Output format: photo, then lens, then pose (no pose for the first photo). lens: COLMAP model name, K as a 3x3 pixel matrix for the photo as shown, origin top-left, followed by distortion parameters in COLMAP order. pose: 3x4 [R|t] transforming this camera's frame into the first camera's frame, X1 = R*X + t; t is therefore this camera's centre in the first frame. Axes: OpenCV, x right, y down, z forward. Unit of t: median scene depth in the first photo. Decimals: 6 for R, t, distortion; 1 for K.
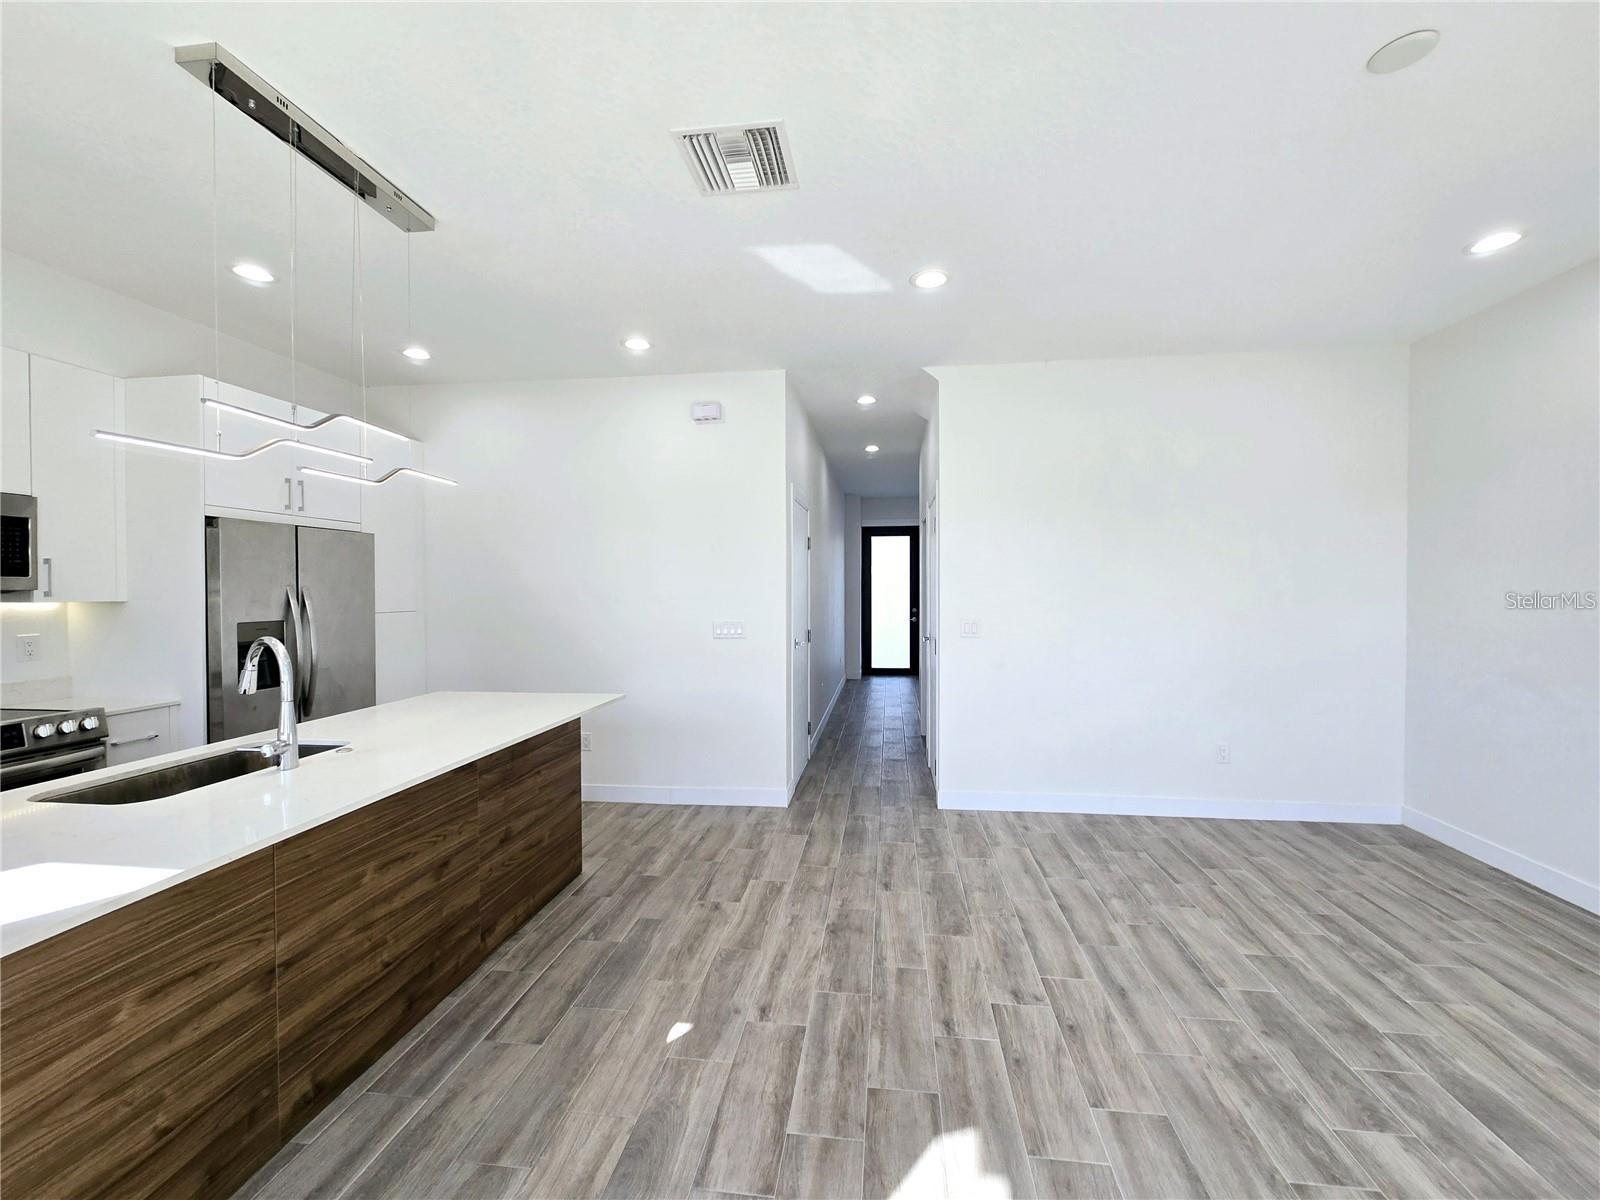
lens RADIAL K [[654.3, 0, 809.3], [0, 654.3, 597.0], [0, 0, 1]] dist [-0.005666, 0.001605]
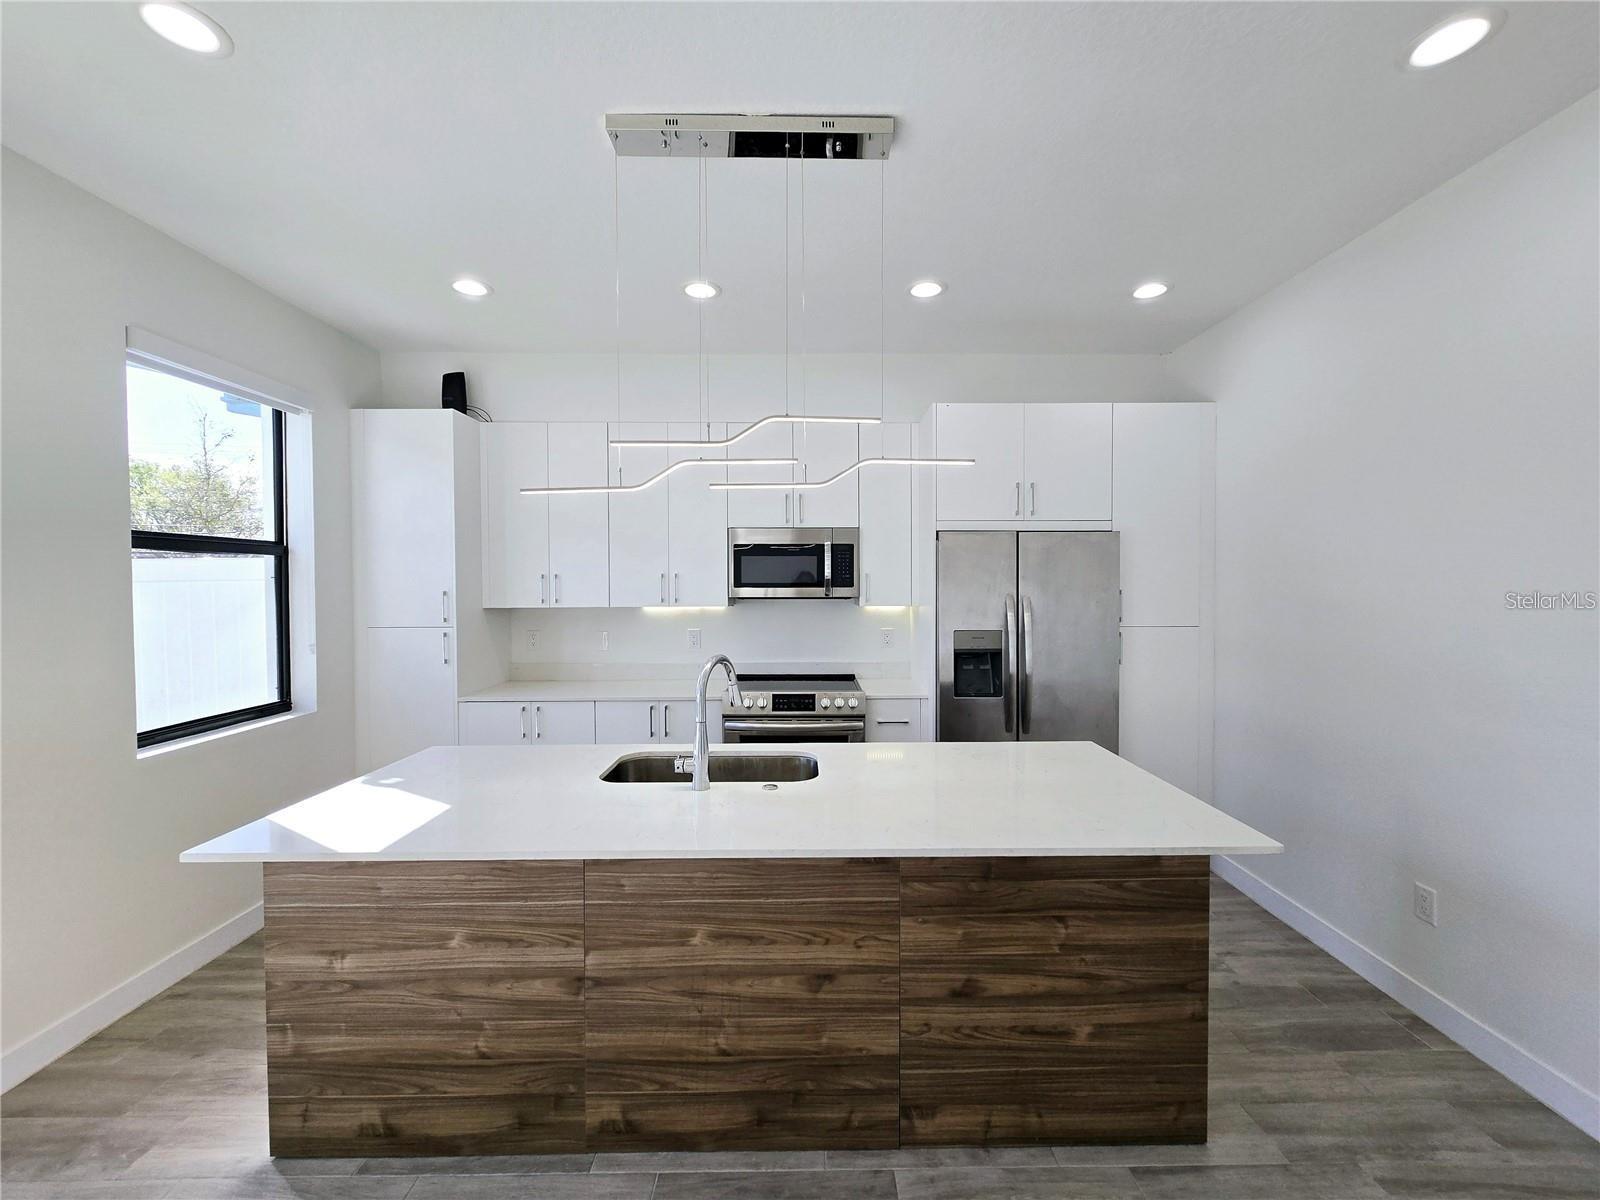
lens RADIAL K [[654.3, 0, 809.1], [0, 654.3, 596.2], [0, 0, 1]] dist [-0.005666, 0.001605]
pose [[0.136602, 0.021089, -0.990402, 0.164403], [-0.011215, 0.999742, 0.019741, -0.042314], [0.990563, 0.008411, 0.136803, 0.801381]]
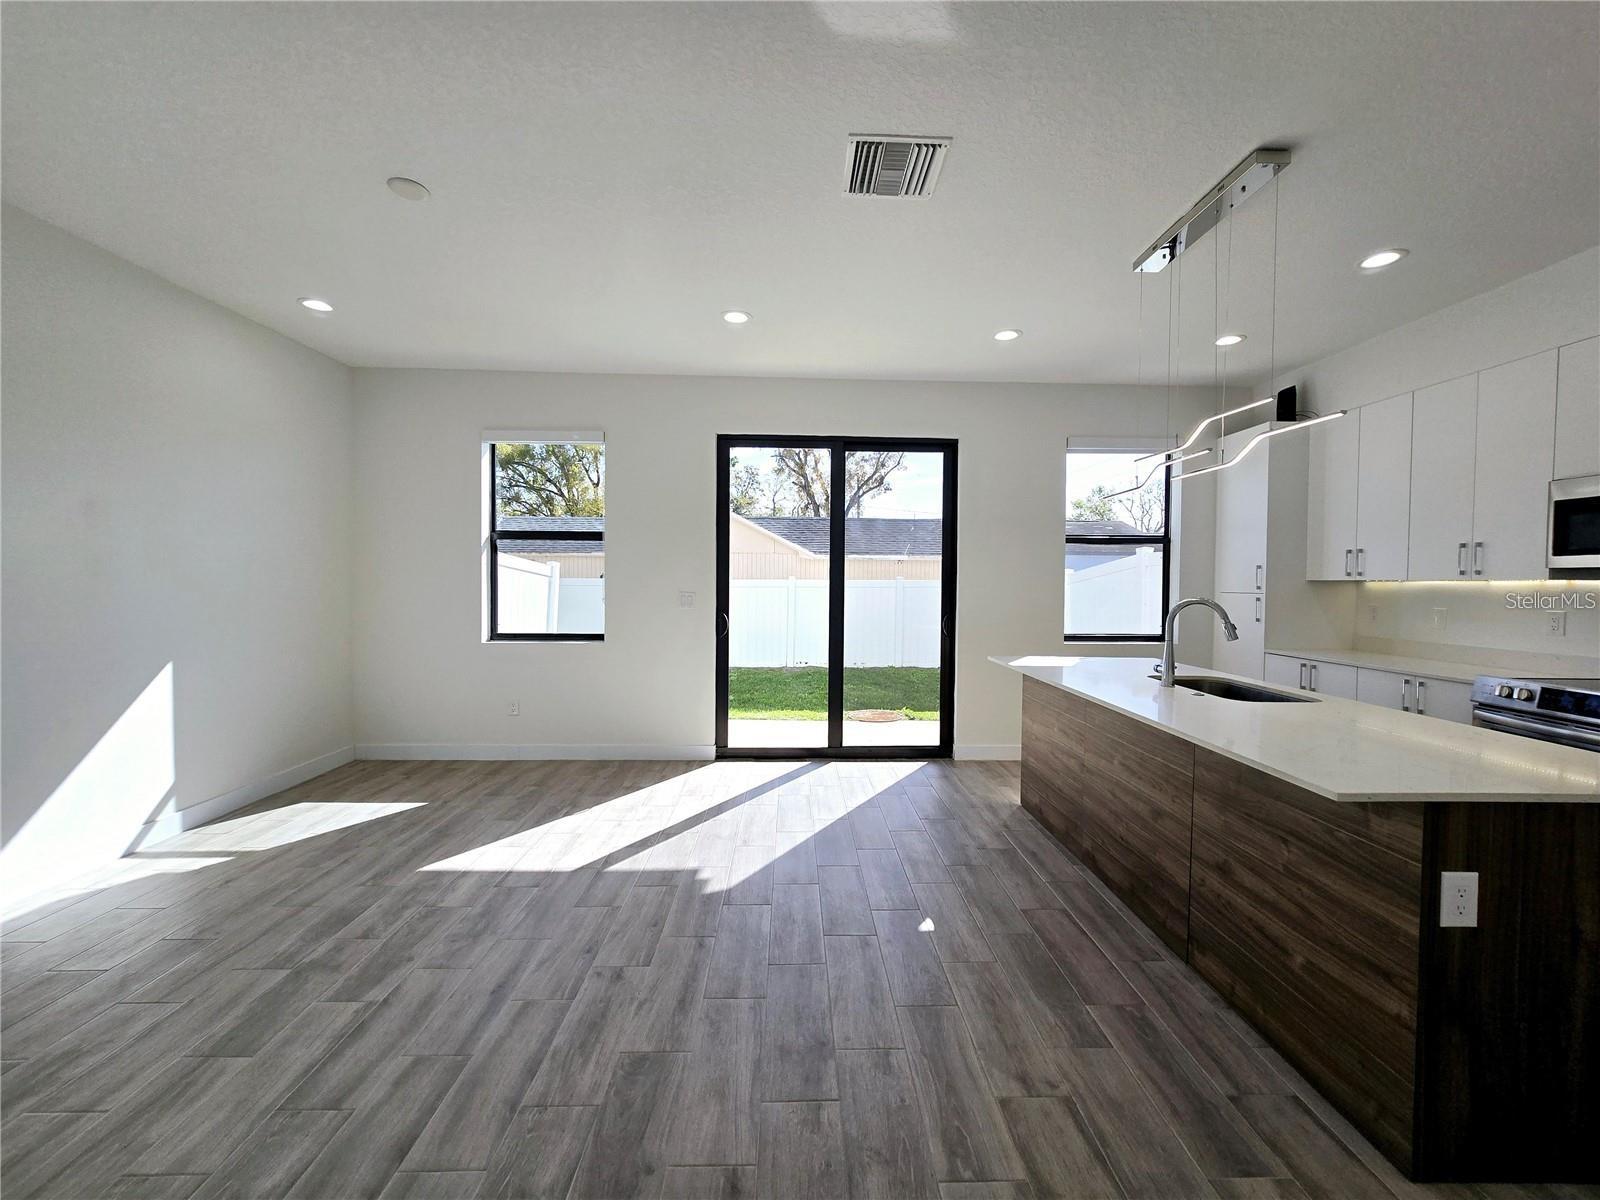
lens RADIAL K [[654.3, 0, 811.8], [0, 654.3, 598.4], [0, 0, 1]] dist [-0.005666, 0.001605]
pose [[-0.987747, -0.000857, -0.156063, 0.169803], [-0.007522, 0.999084, 0.042125, 0.007678], [0.155884, 0.042783, -0.986848, 1.807739]]
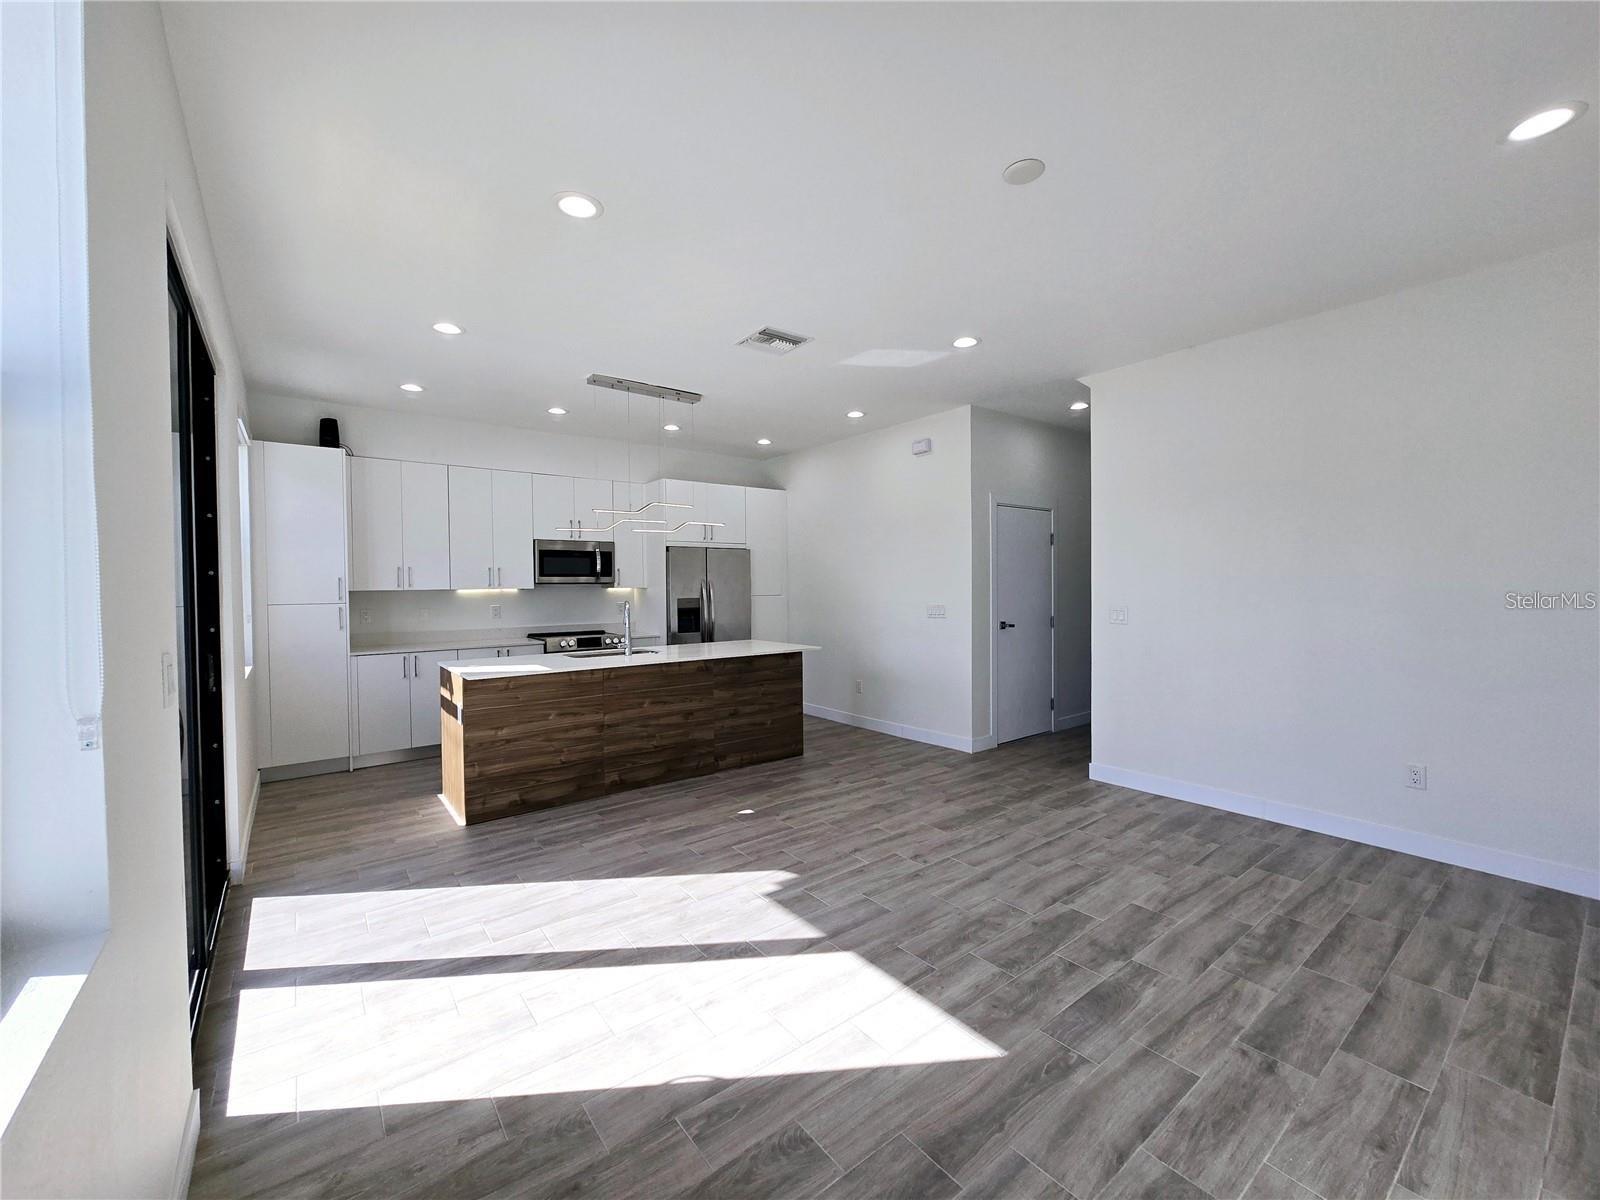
lens RADIAL K [[654.3, 0, 811.0], [0, 654.3, 599.3], [0, 0, 1]] dist [-0.005666, 0.001605]
pose [[0.708823, 0.013749, -0.705252, 1.072512], [-0.004177, 0.999874, 0.015295, 0.012724], [0.705374, -0.007896, 0.708791, -0.179756]]
